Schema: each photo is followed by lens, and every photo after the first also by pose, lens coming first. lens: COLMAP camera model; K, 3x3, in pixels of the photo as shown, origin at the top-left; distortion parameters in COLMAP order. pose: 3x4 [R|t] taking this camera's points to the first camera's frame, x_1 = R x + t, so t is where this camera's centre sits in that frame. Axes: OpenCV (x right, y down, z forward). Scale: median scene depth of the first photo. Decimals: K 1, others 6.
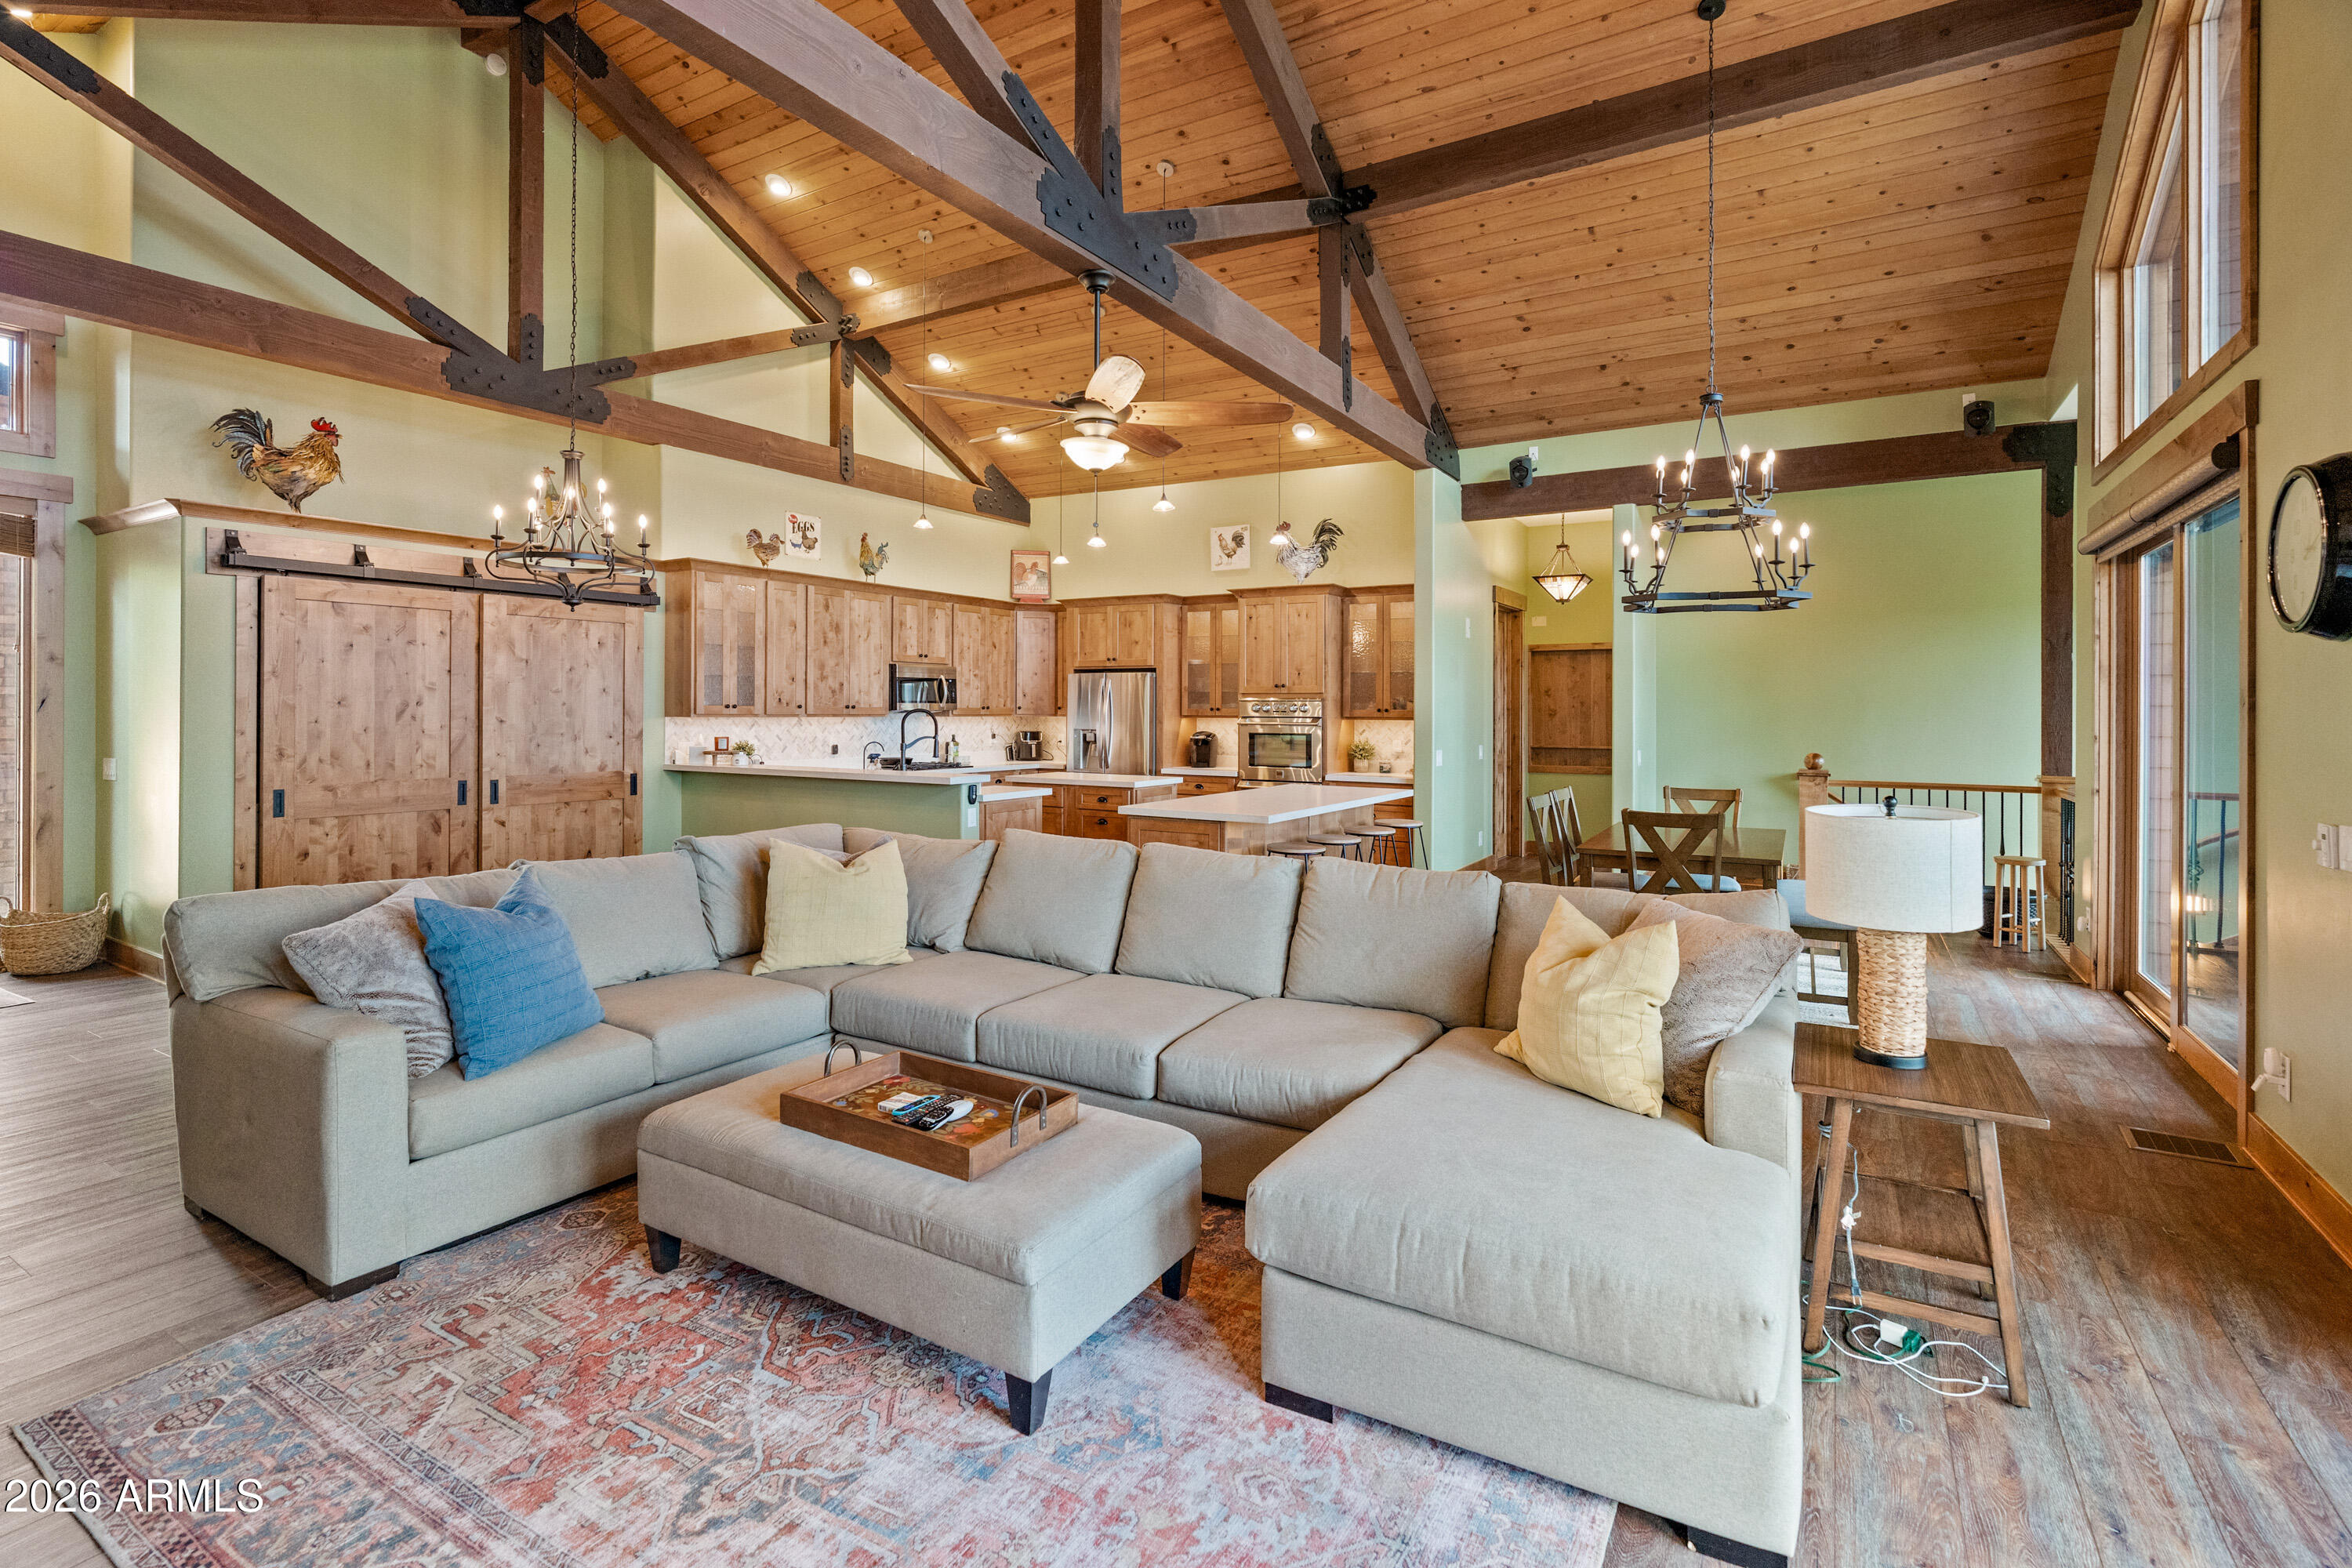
lens RADIAL K [[1090.5, 0, 1171.1], [0, 1090.5, 719.0], [0, 0, 1]] dist [-0.014398, 0.006555]
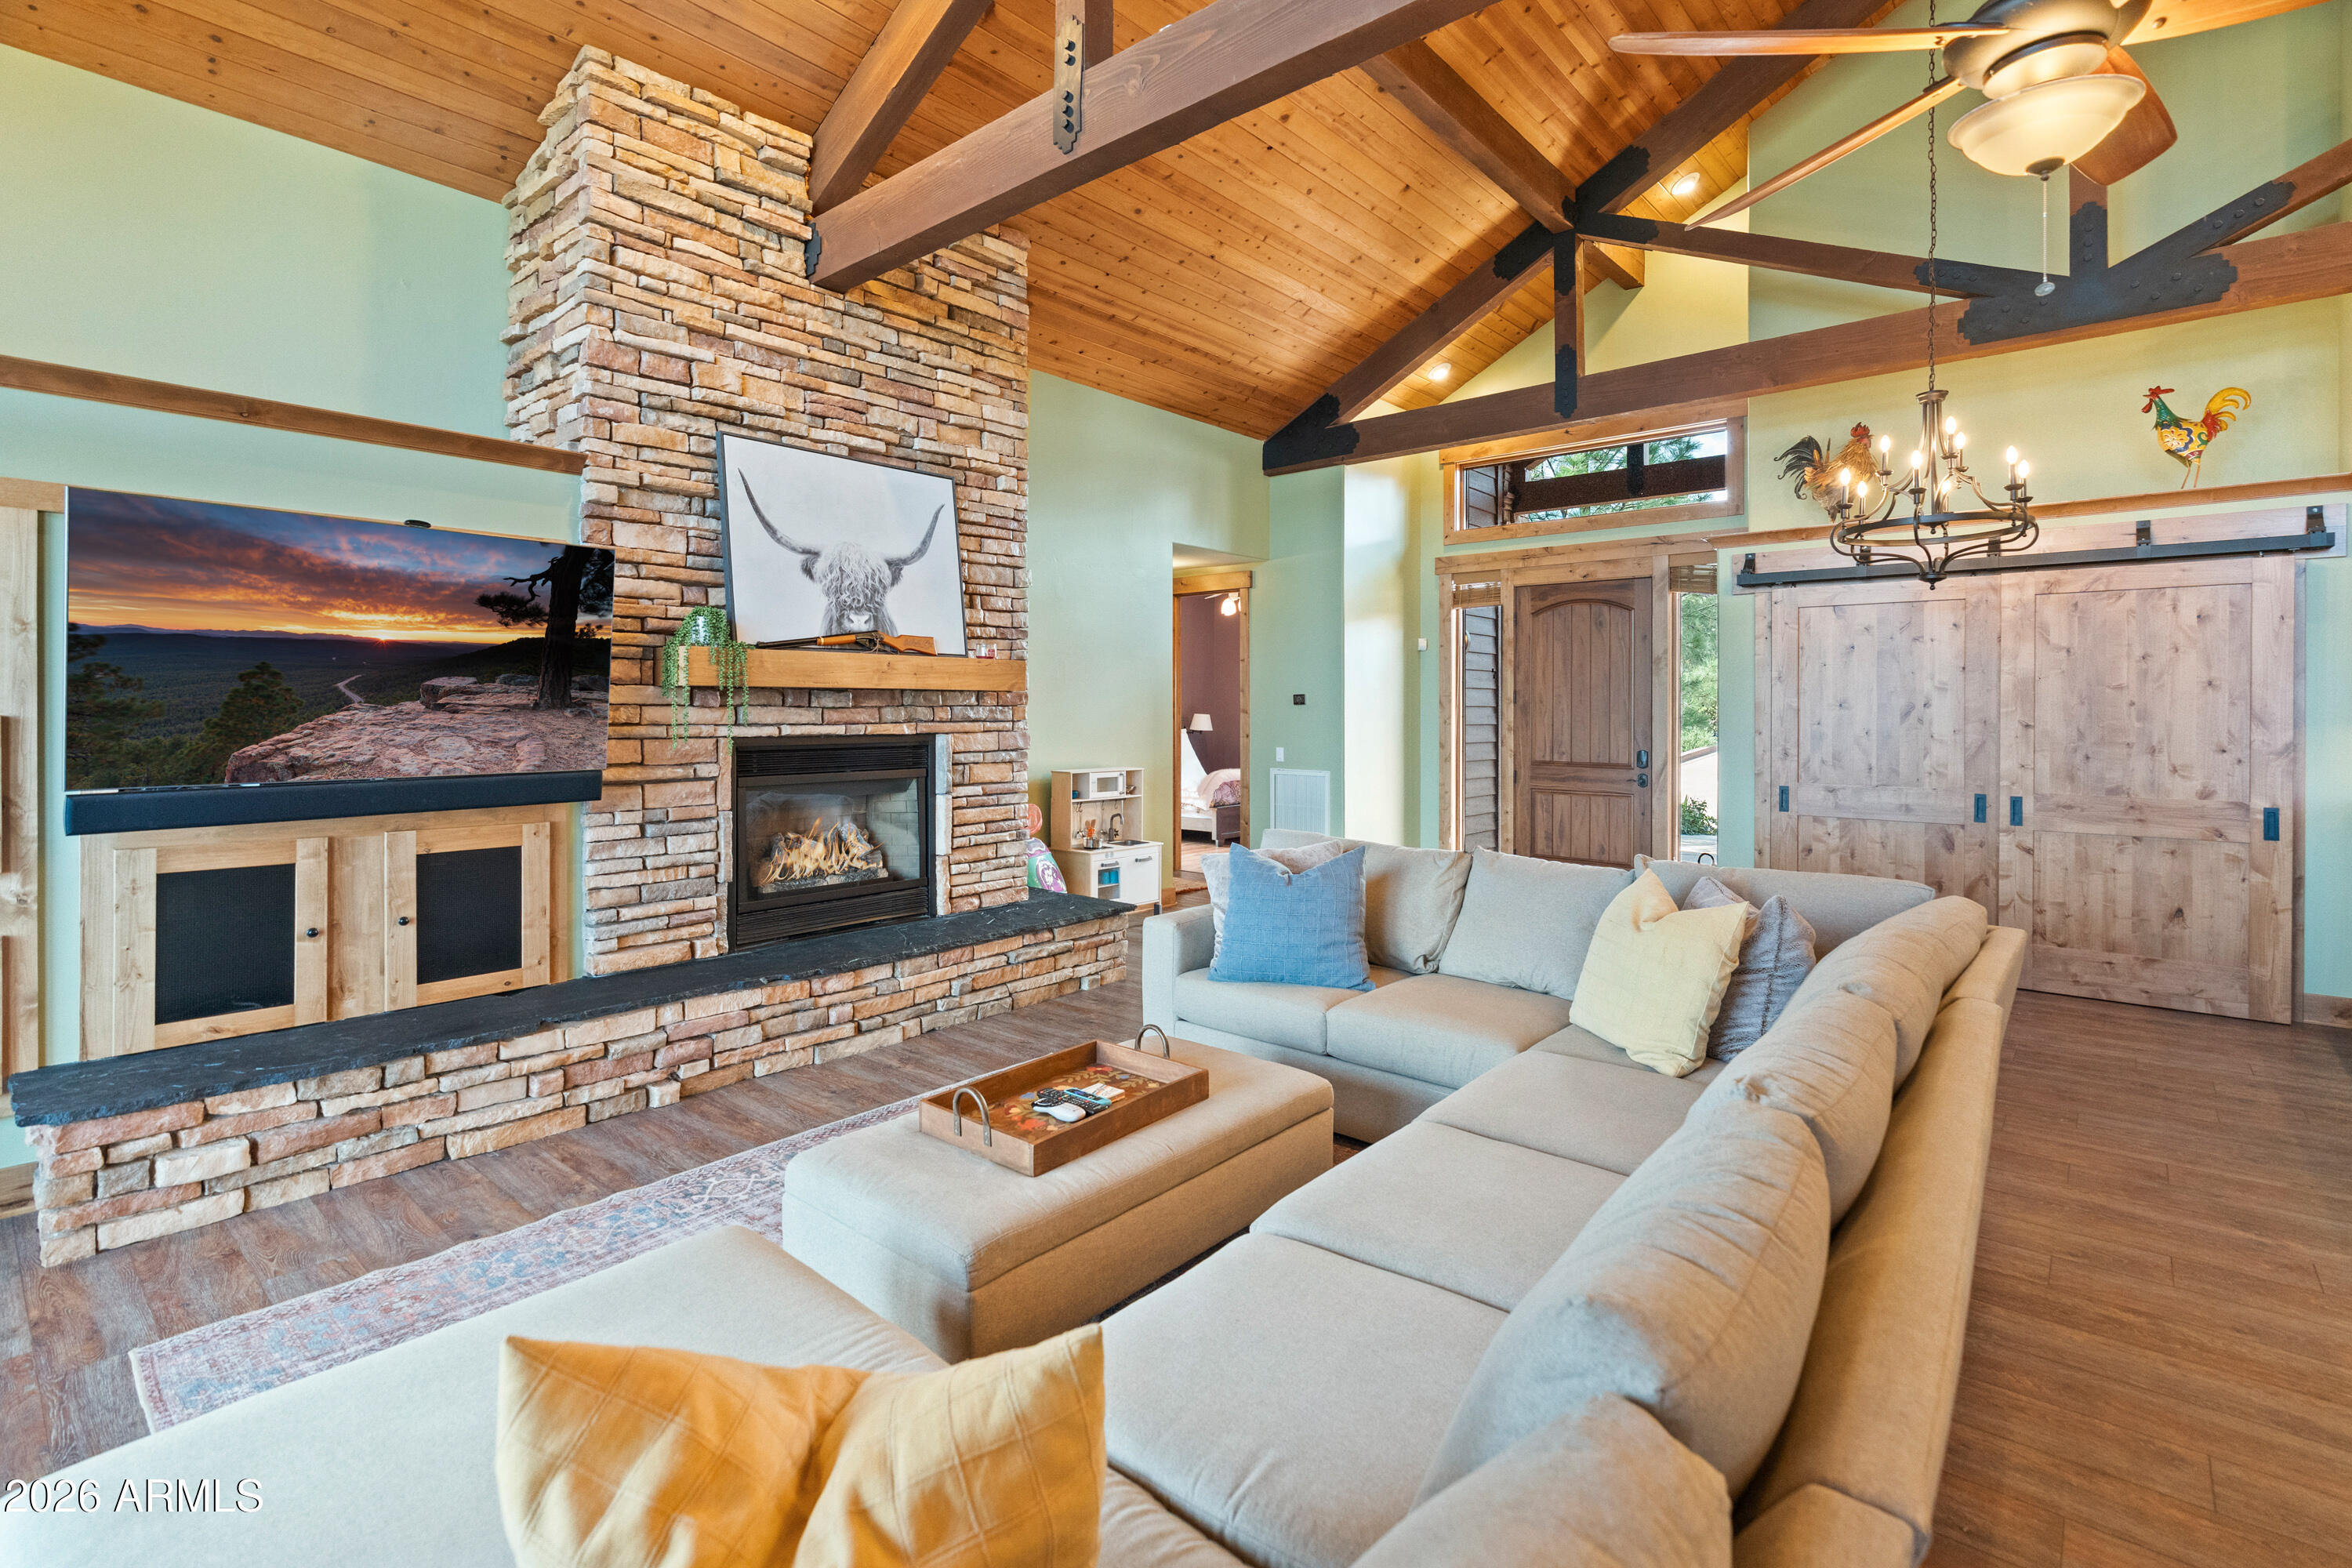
lens RADIAL K [[1090.5, 0, 1171.1], [0, 1090.5, 719.0], [0, 0, 1]] dist [-0.014398, 0.006555]
pose [[-0.173599, 0.002847, -0.984812, 0.288467], [-0.010206, 0.999937, 0.004690, -0.000301], [0.984764, 0.010865, -0.173559, 0.483467]]
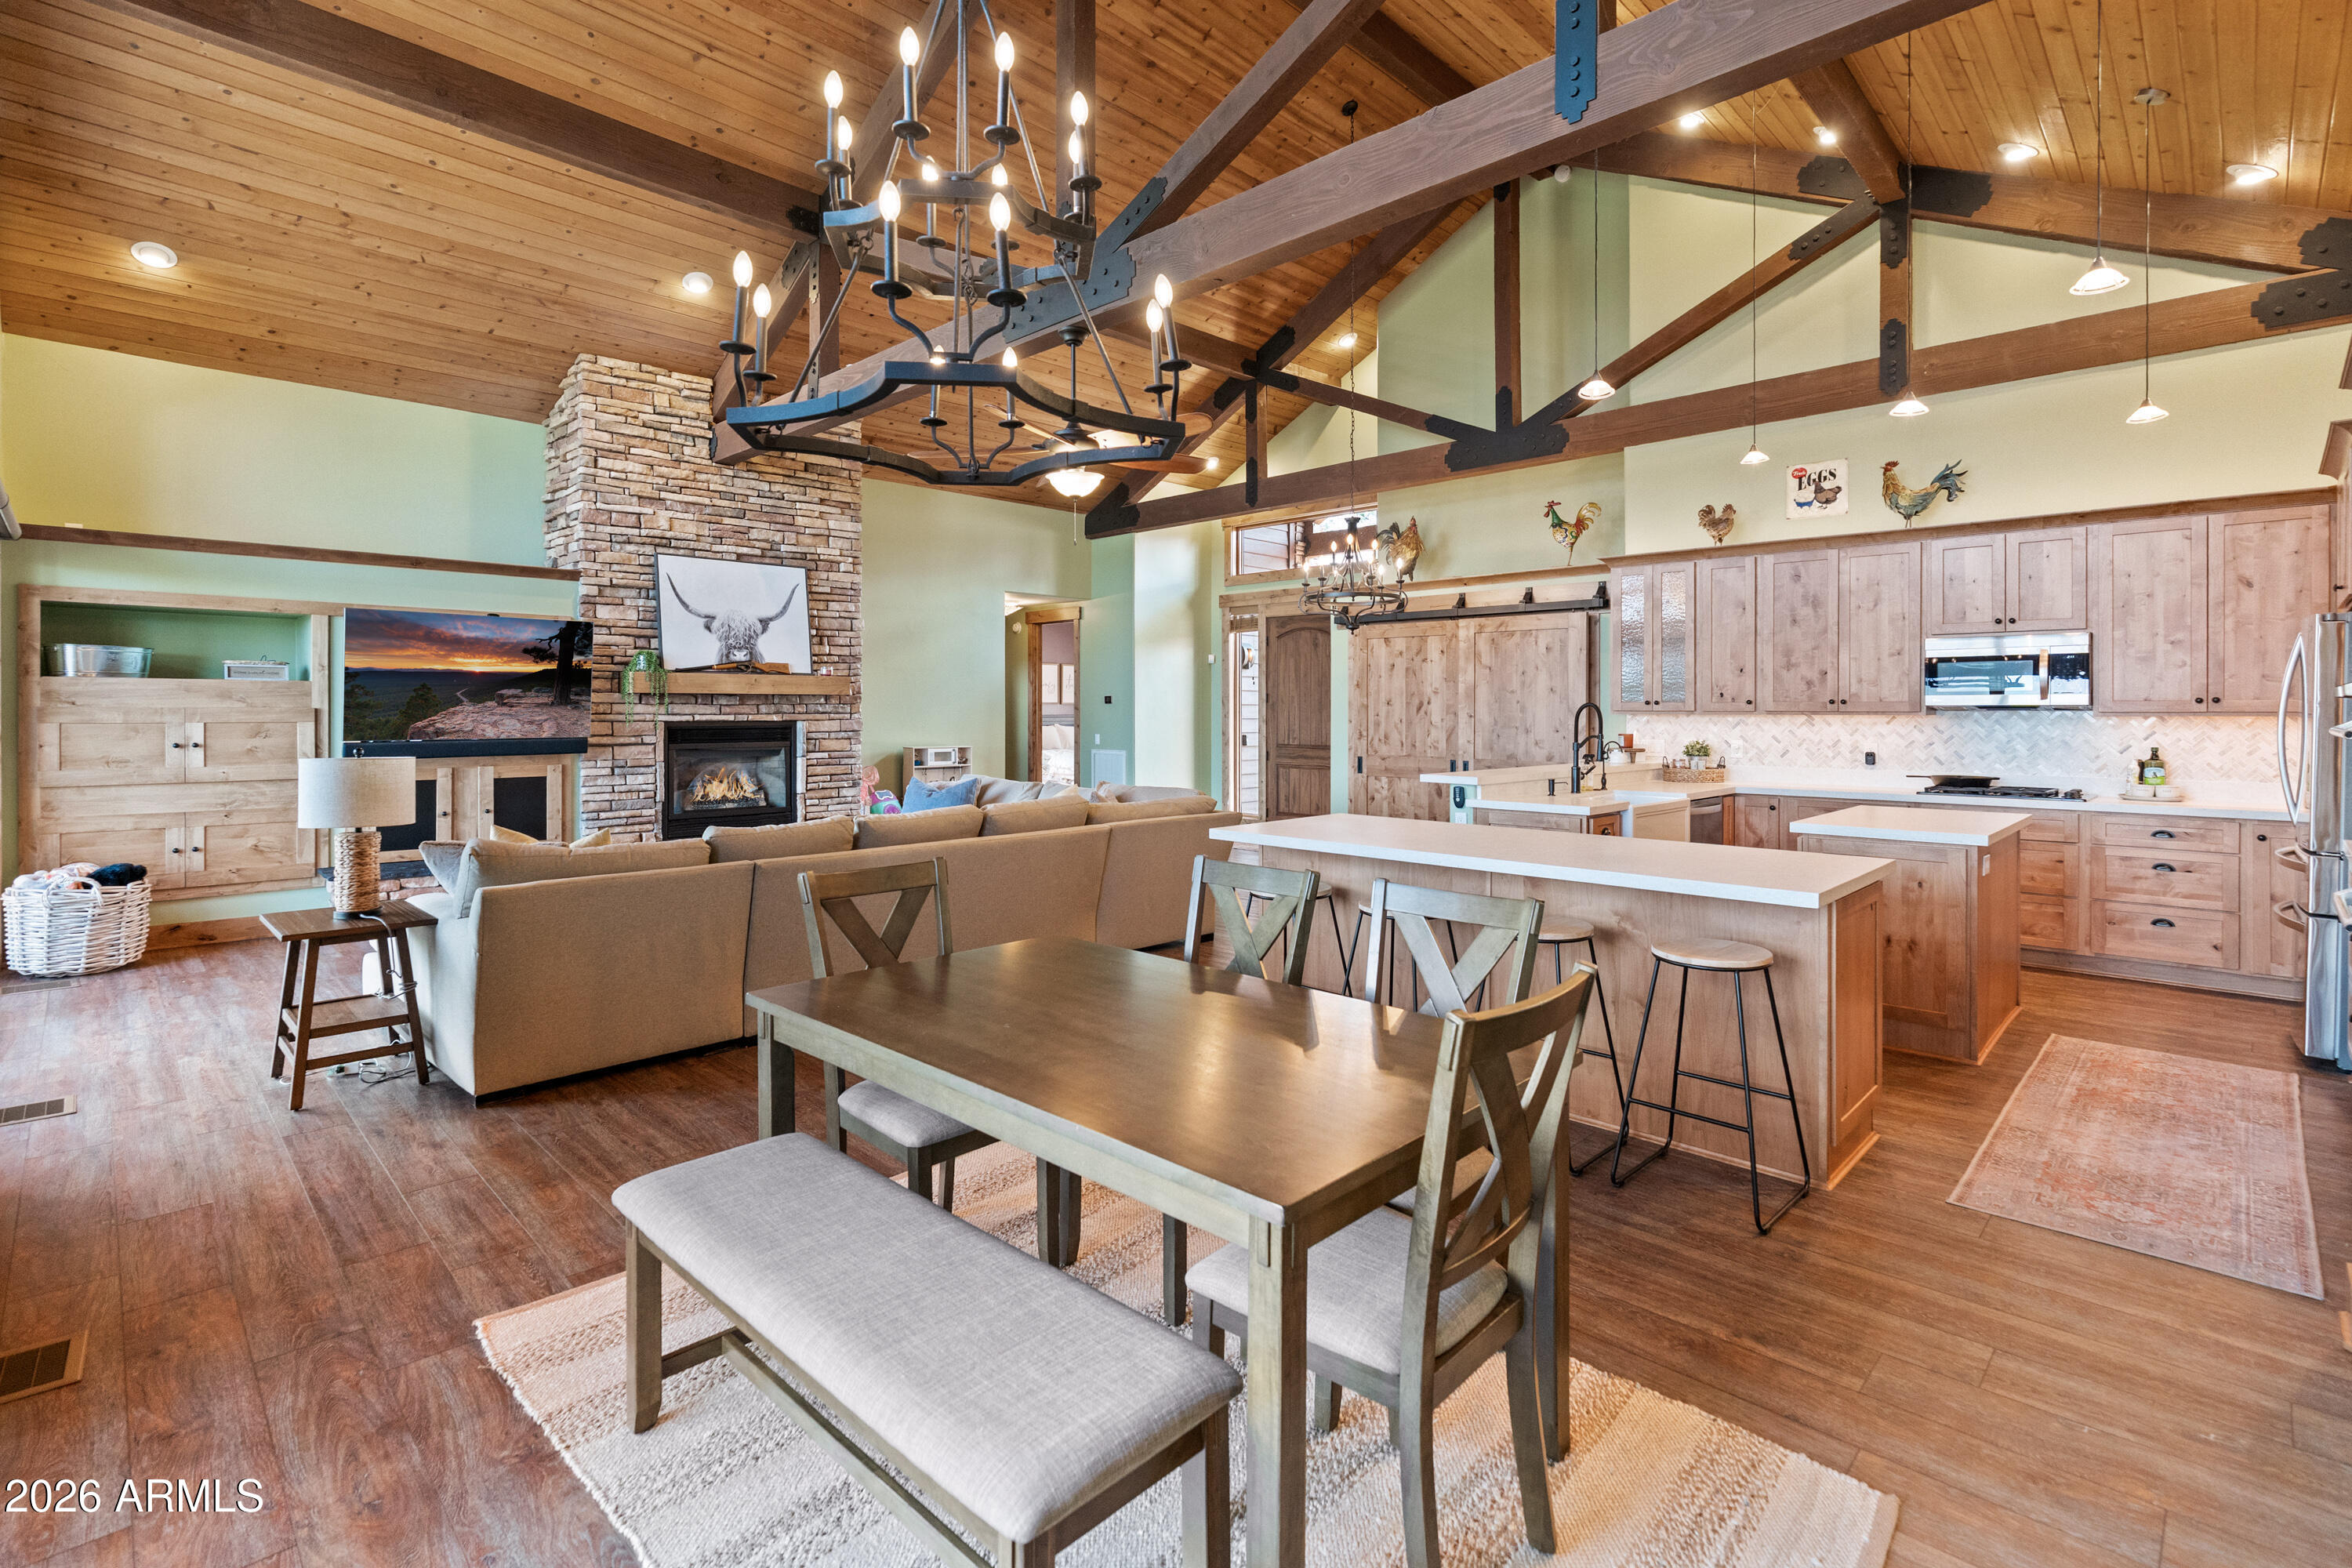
lens RADIAL K [[1090.5, 0, 1171.1], [0, 1090.5, 719.0], [0, 0, 1]] dist [-0.014398, 0.006555]
pose [[-0.239987, 0.002718, -0.970772, 0.699909], [-0.010210, 0.999934, 0.005323, 0.002264], [0.970722, 0.011189, -0.239944, 0.923817]]
